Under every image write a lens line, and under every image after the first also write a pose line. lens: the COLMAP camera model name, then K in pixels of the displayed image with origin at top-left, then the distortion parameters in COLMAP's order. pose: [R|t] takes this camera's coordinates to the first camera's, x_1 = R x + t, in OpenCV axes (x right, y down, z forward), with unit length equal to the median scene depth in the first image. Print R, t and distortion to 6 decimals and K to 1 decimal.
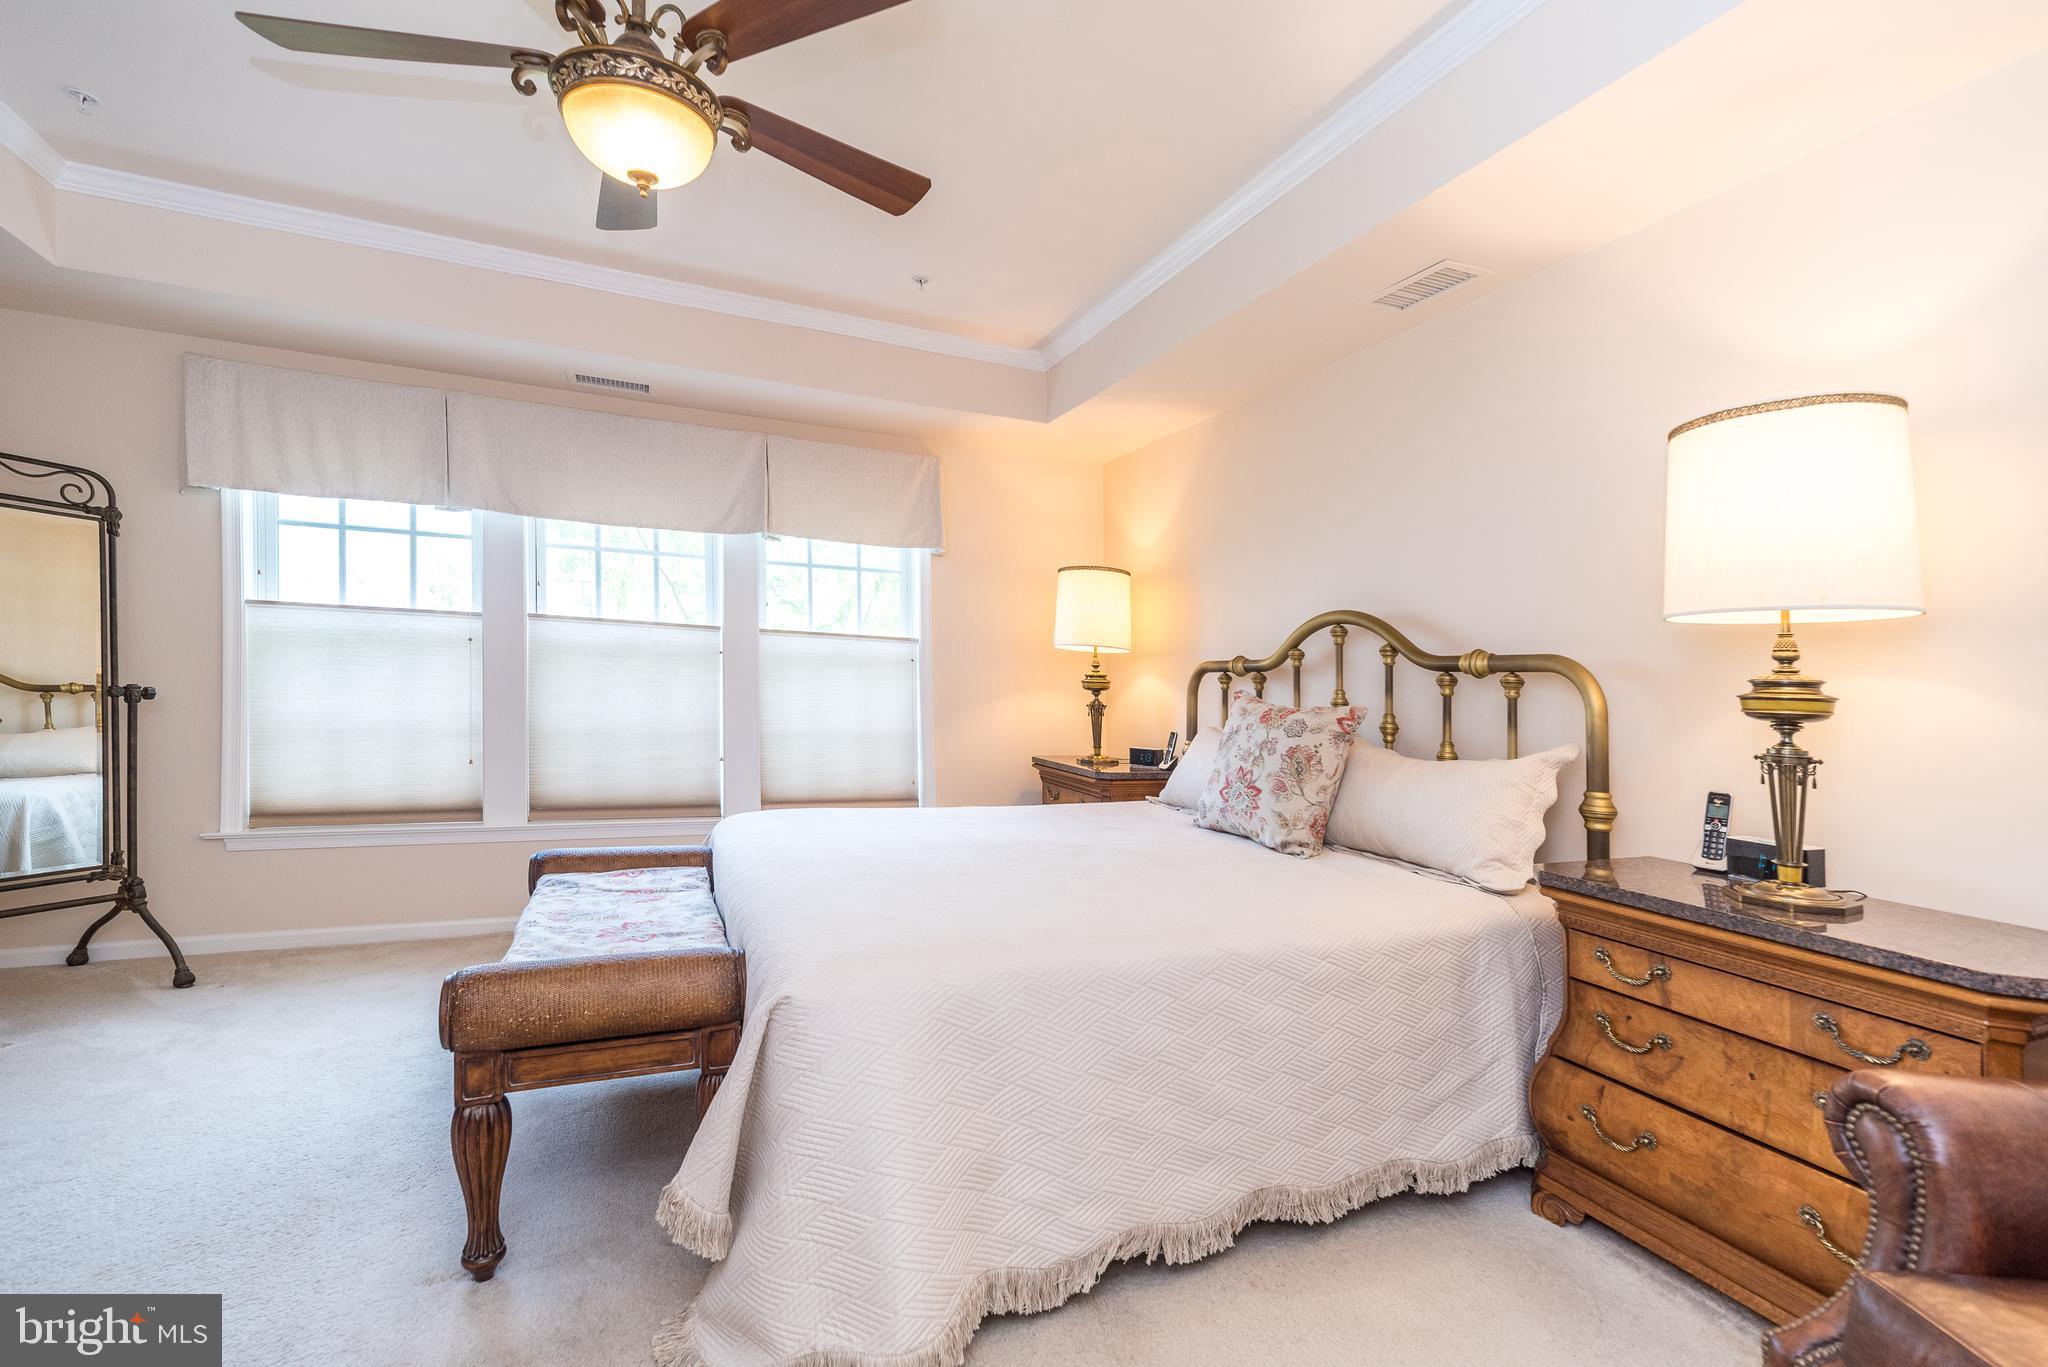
lens RADIAL K [[894.3, 0, 1020.0], [0, 894.3, 691.2], [0, 0, 1]] dist [0.003380, 0.000788]
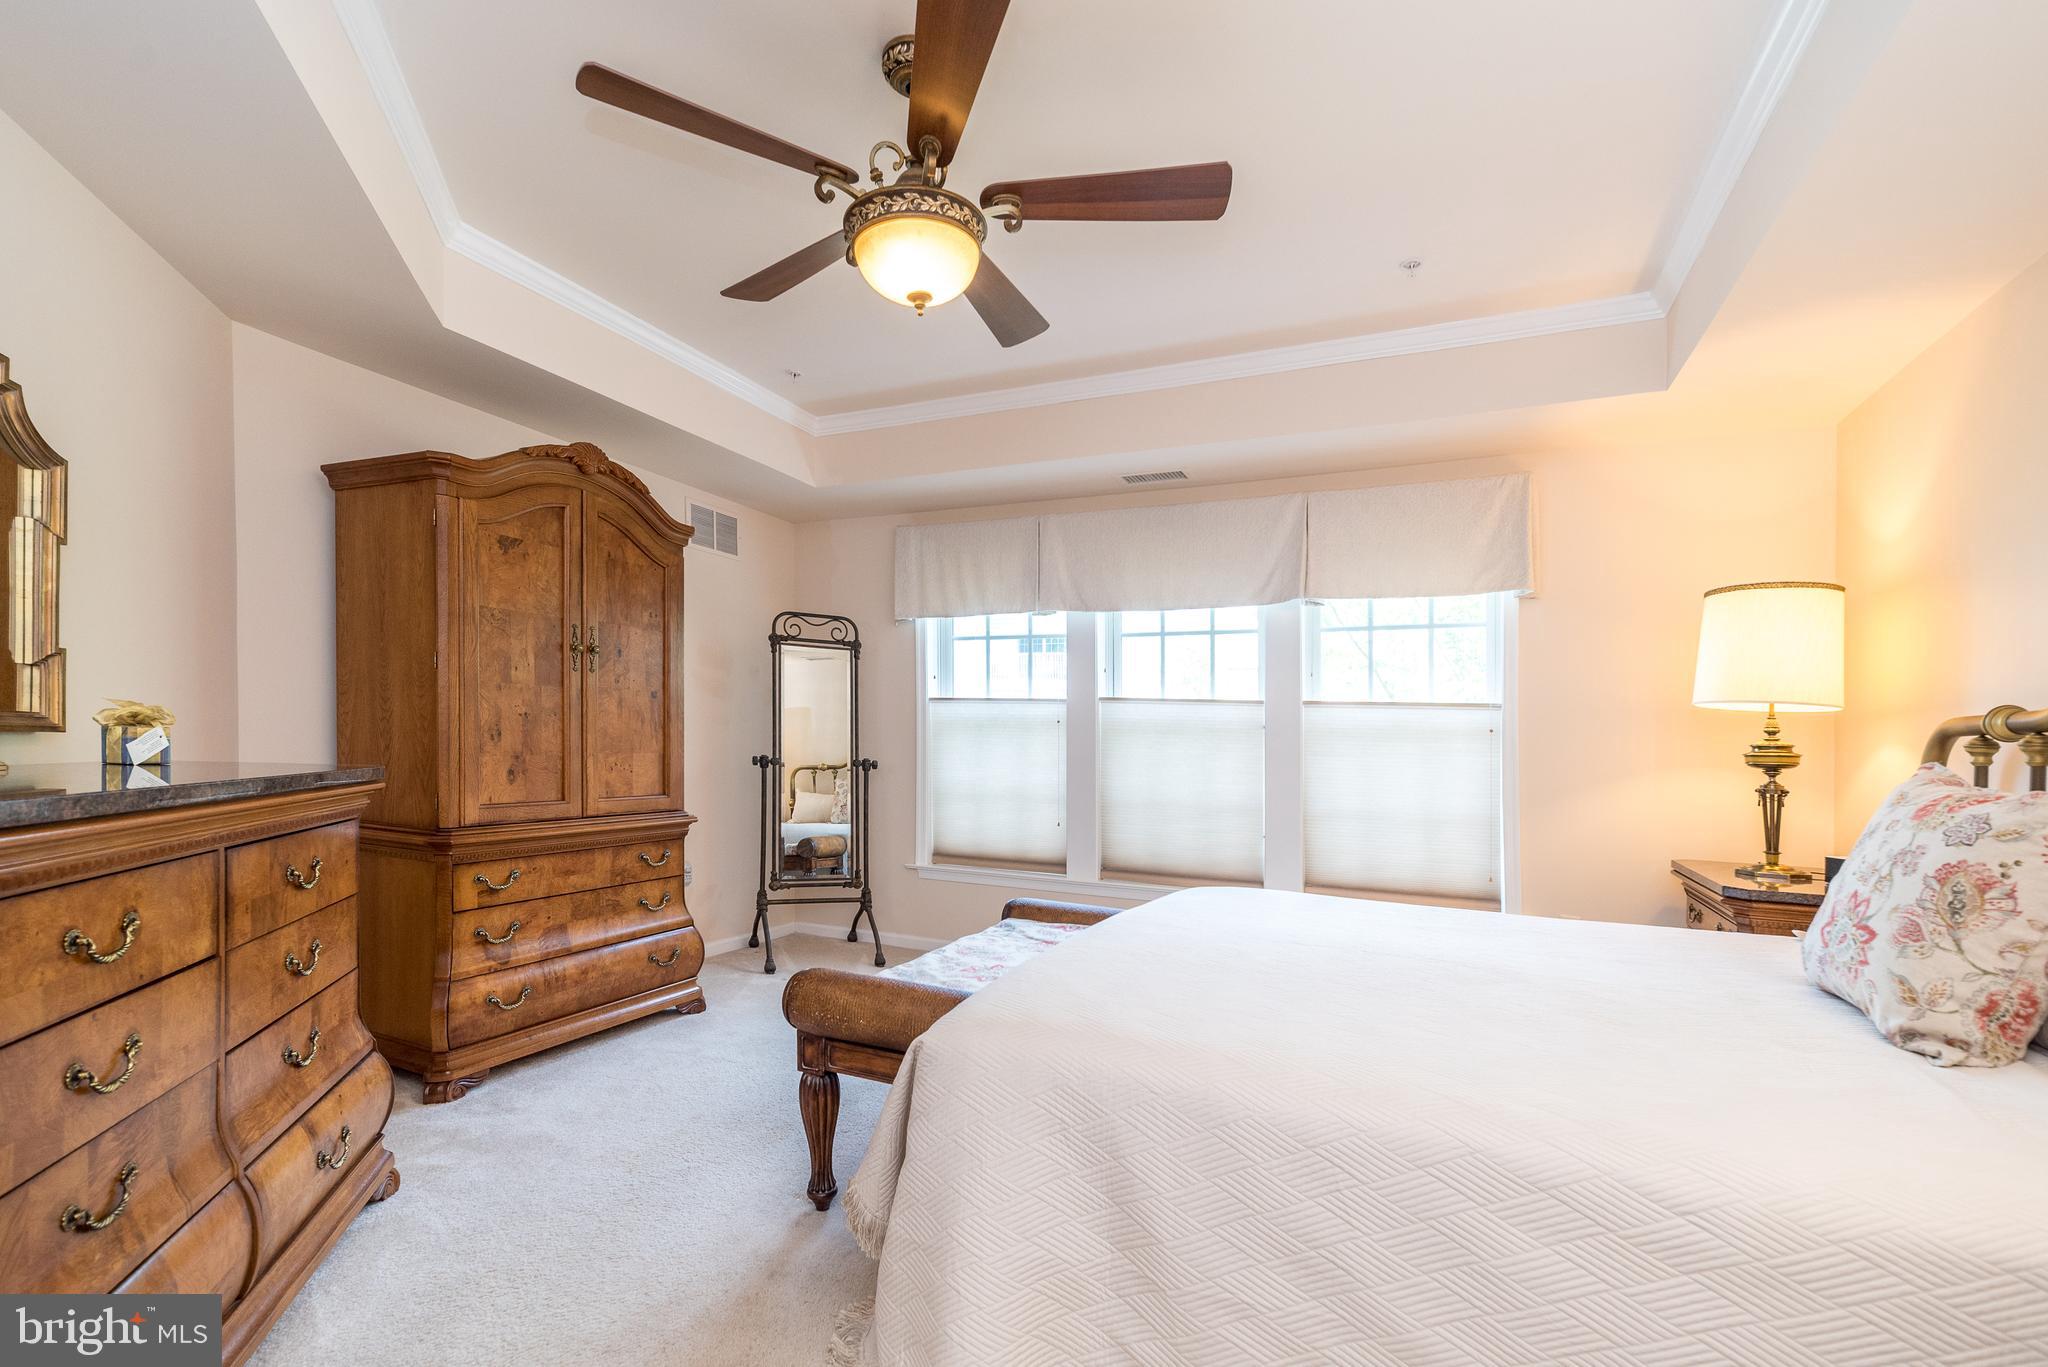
lens RADIAL K [[904.3, 0, 1013.5], [0, 904.3, 790.7], [0, 0, 1]] dist [0.001257, 0.000268]
pose [[0.675173, 0.023581, -0.737282, 0.269834], [-0.010564, 0.999696, 0.022300, 0.009255], [0.737584, -0.007267, 0.675216, 0.162862]]
